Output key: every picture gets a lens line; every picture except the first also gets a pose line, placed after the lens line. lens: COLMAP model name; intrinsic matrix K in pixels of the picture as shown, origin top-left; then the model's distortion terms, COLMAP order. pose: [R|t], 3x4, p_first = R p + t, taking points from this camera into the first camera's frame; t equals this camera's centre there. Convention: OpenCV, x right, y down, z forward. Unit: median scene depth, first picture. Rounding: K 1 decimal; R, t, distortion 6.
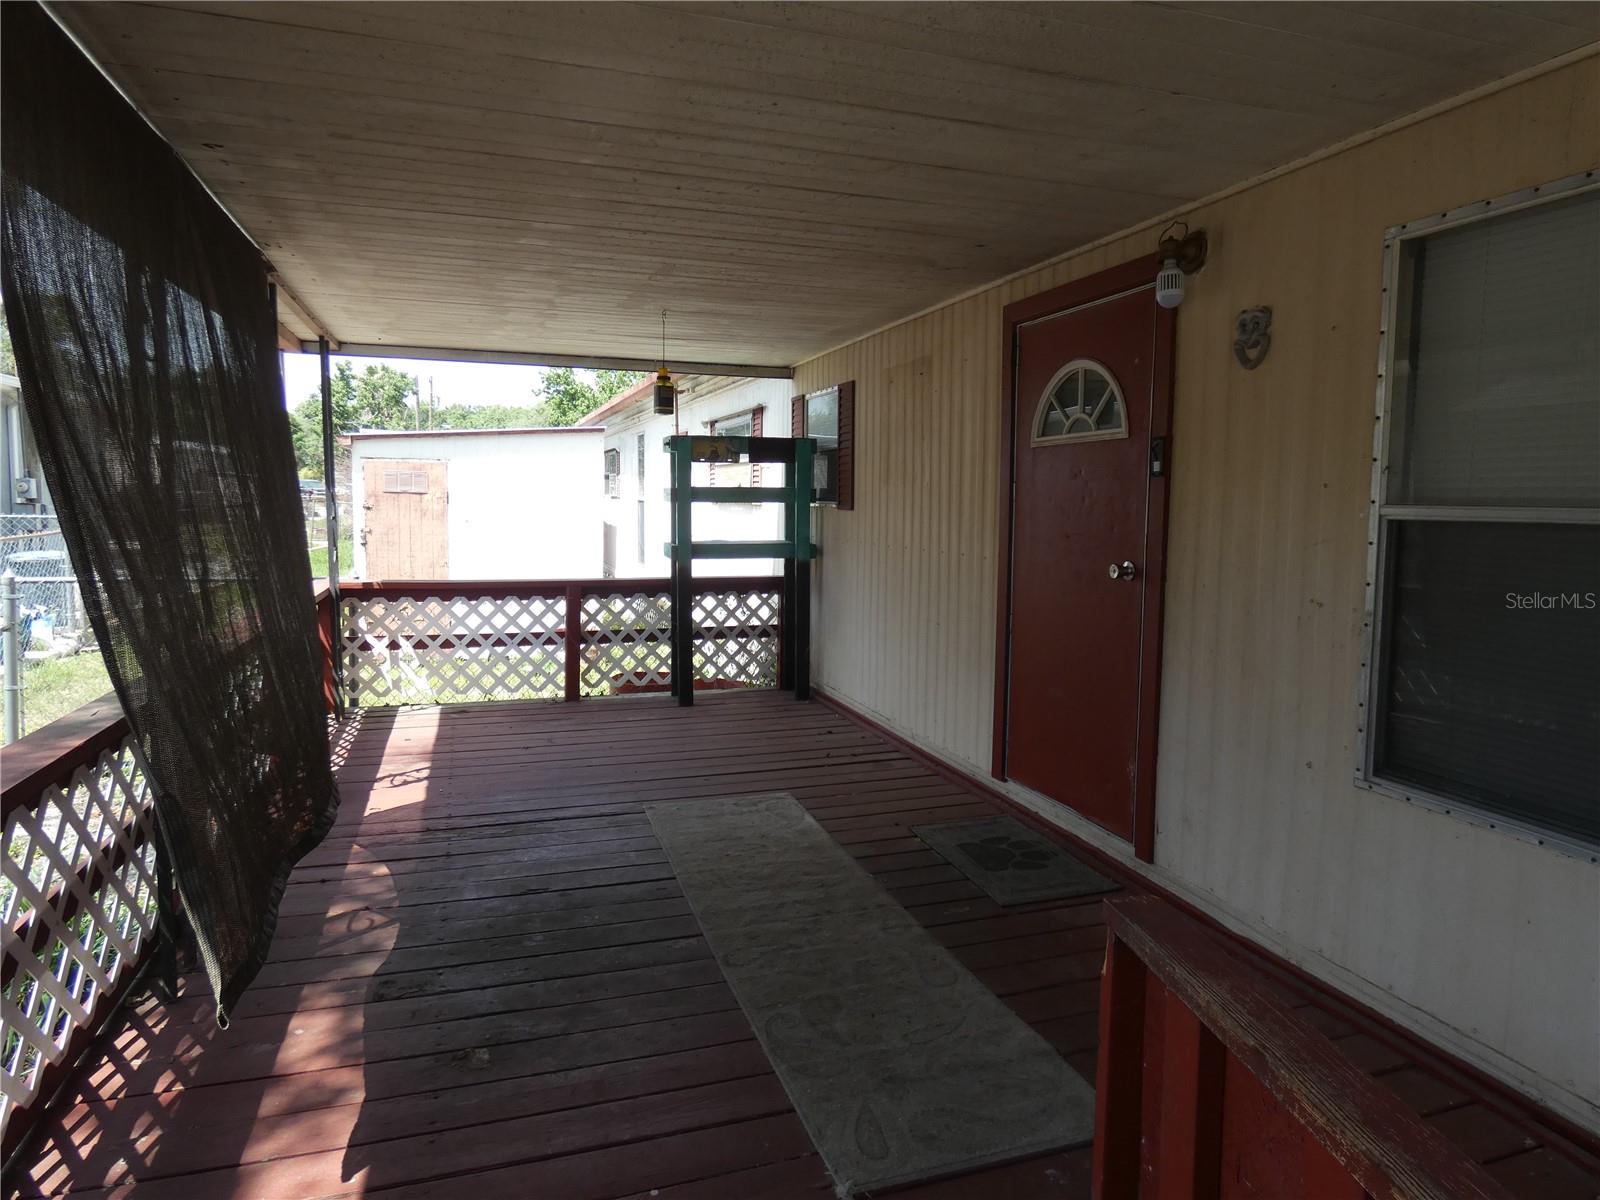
lens RADIAL K [[951.0, 0, 805.4], [0, 951.0, 590.6], [0, 0, 1]] dist [-0.018577, -0.004024]
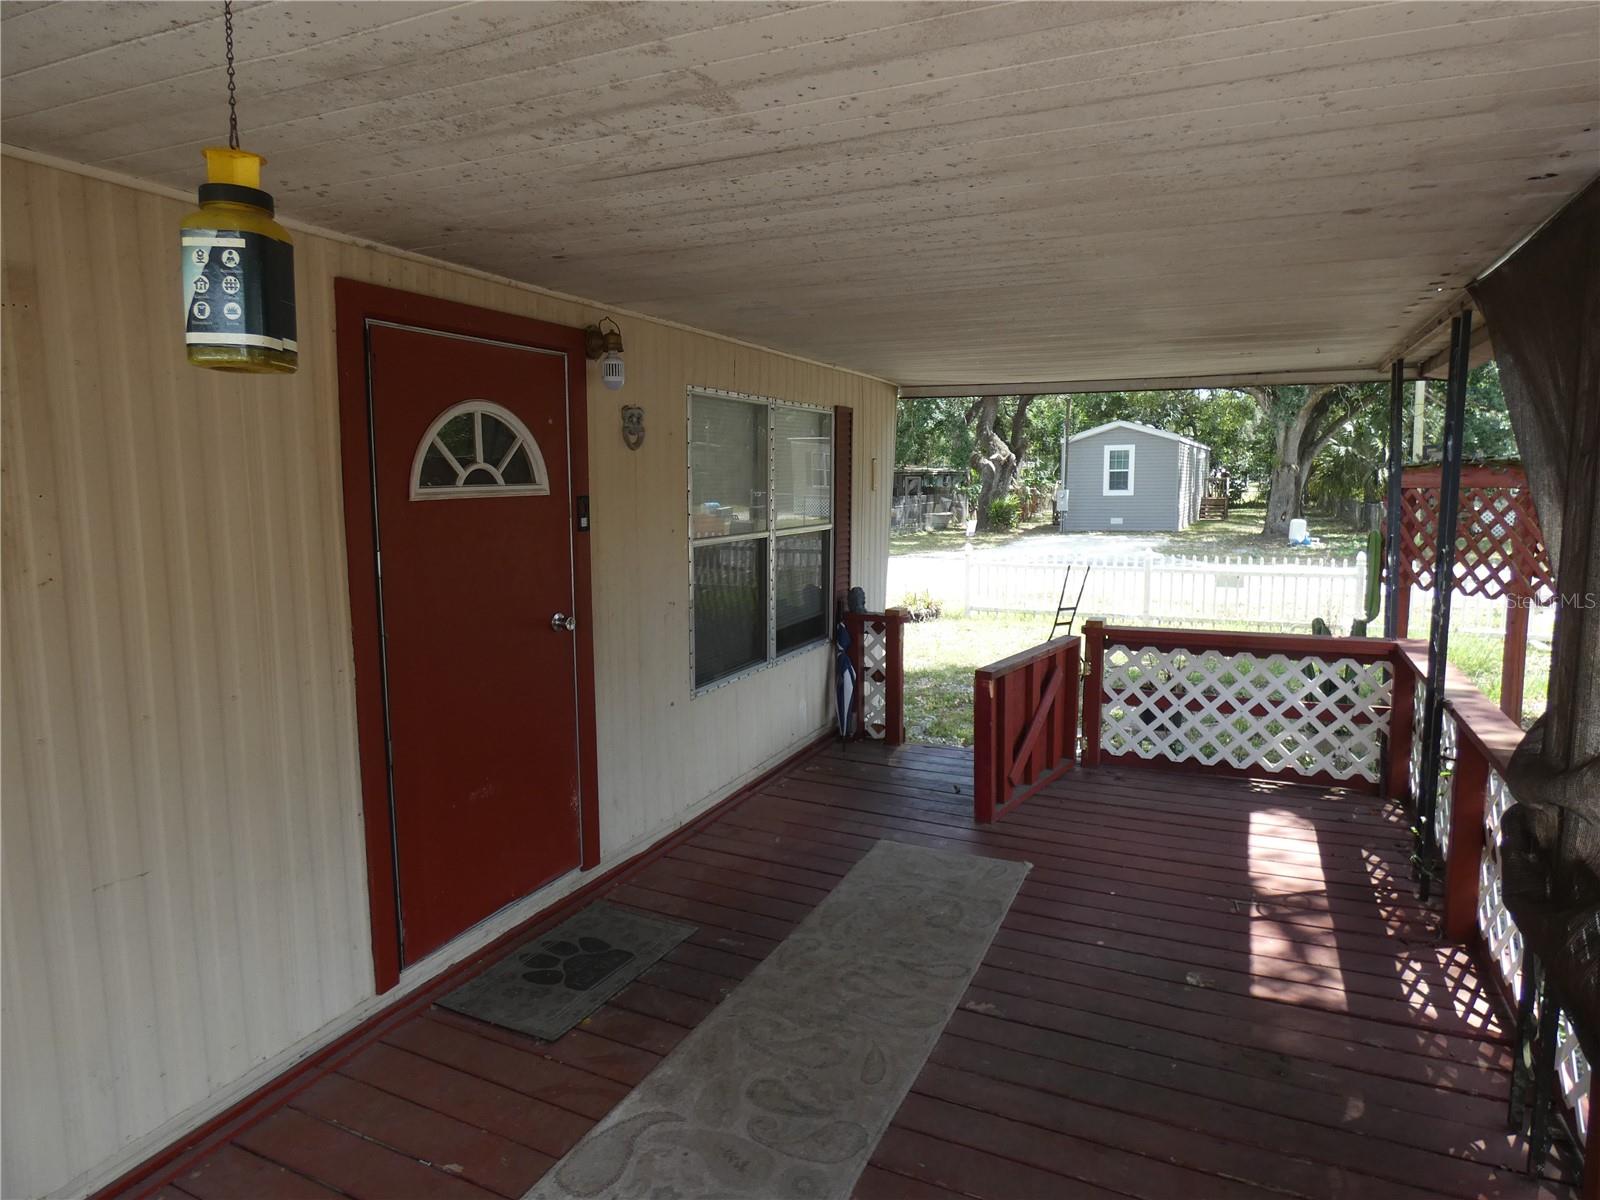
lens RADIAL K [[951.0, 0, 805.4], [0, 951.0, 590.6], [0, 0, 1]] dist [-0.018577, -0.004024]
pose [[-0.725176, -0.087205, 0.683019, -0.554228], [0.066739, 0.978376, 0.195773, -0.235919], [-0.685321, 0.187554, -0.703675, 1.509991]]
